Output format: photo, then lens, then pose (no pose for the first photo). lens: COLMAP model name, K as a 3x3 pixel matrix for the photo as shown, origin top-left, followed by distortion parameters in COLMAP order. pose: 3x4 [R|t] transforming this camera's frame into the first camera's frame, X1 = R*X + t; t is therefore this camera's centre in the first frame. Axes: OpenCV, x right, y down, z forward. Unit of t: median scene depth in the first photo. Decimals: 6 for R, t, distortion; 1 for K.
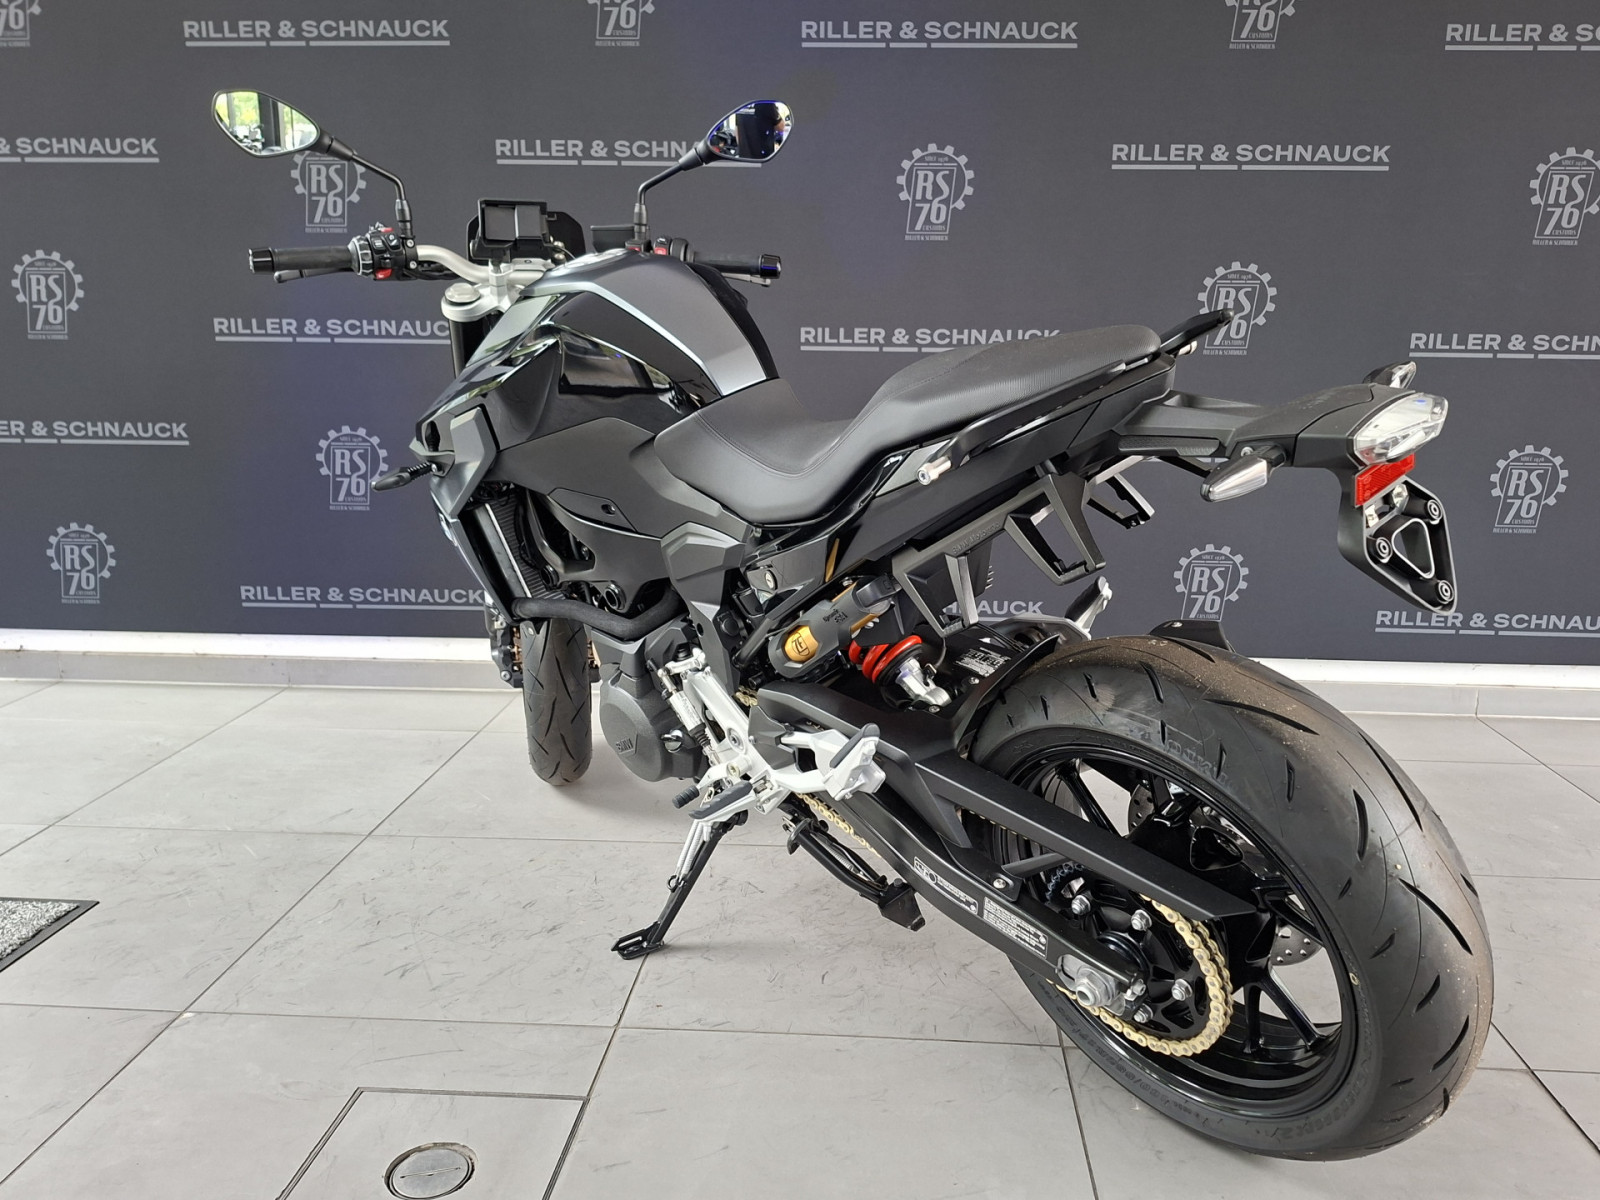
lens RADIAL K [[1223.4, 0, 804.3], [0, 1223.4, 591.1], [0, 0, 1]] dist [0.097427, -0.136176]
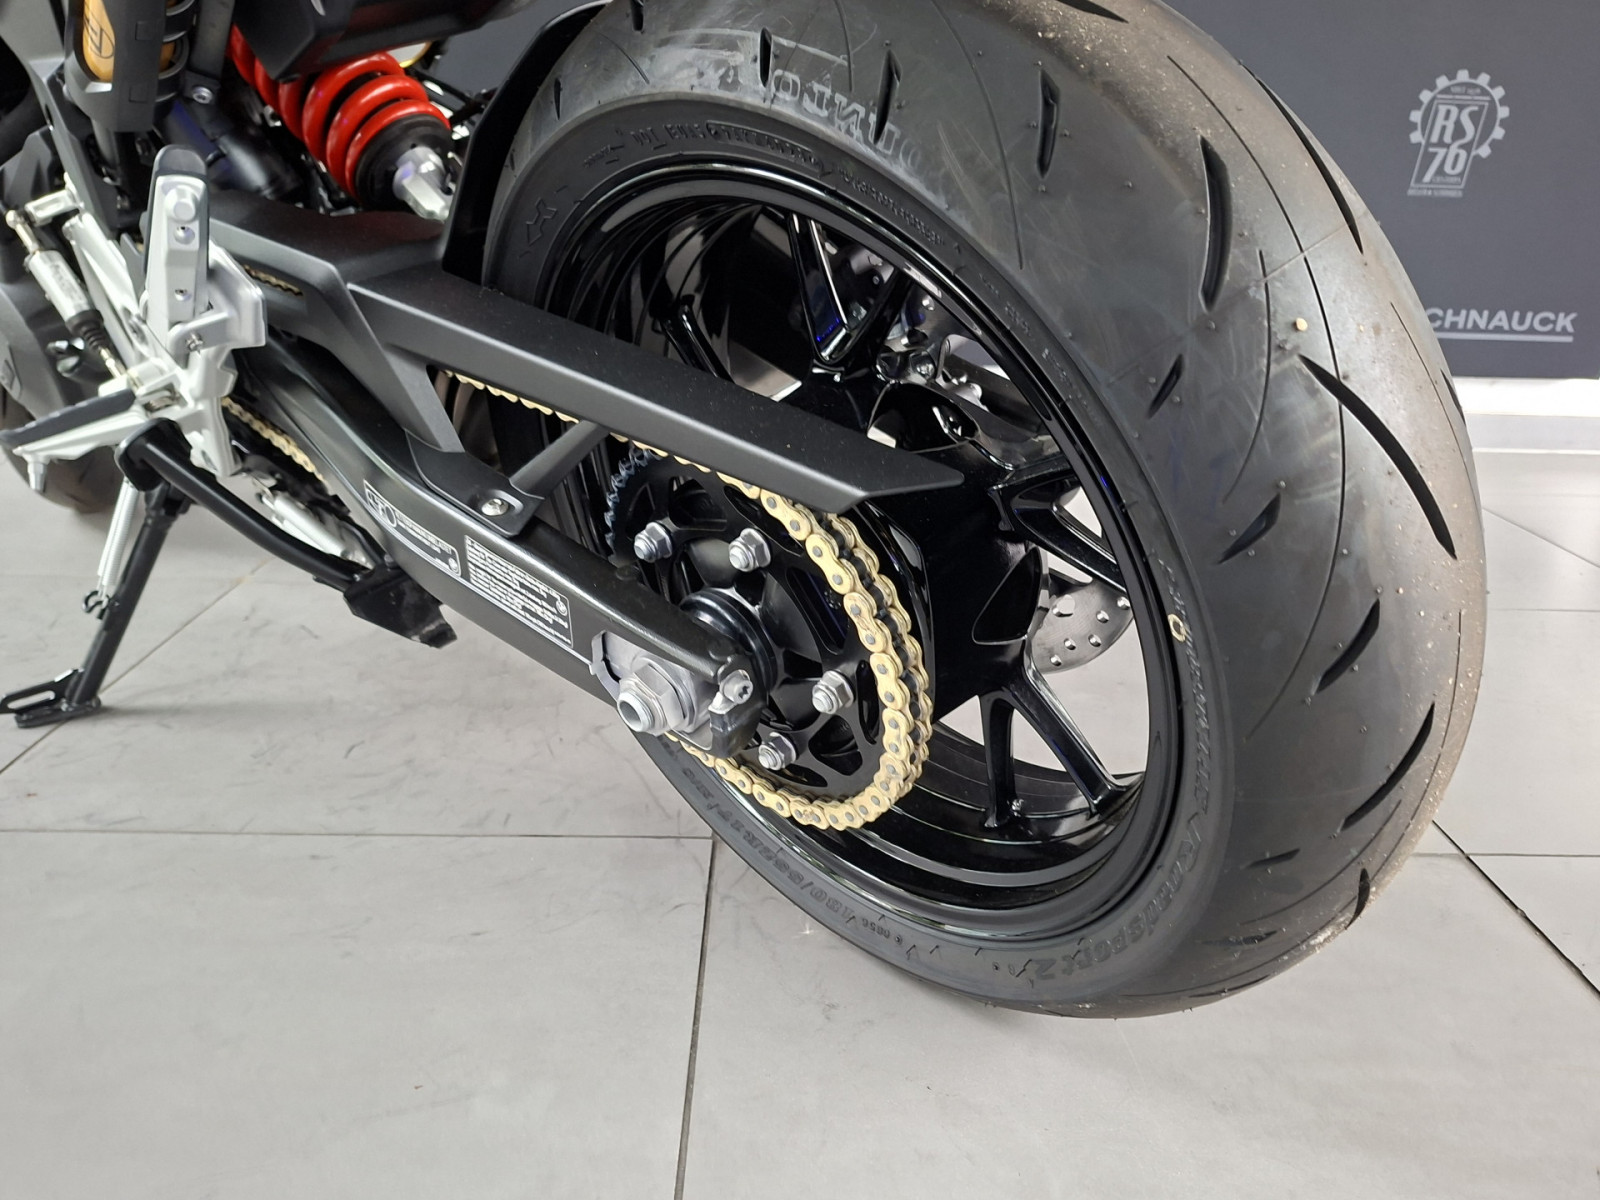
lens RADIAL K [[1173.4, 0, 806.3], [0, 1173.4, 637.5], [0, 0, 1]] dist [0.057279, -0.071223]
pose [[0.996873, -0.011178, 0.078224, 0.253193], [-0.000052, 0.989851, 0.142108, 0.230851], [-0.079018, -0.141668, 0.986755, 0.546065]]
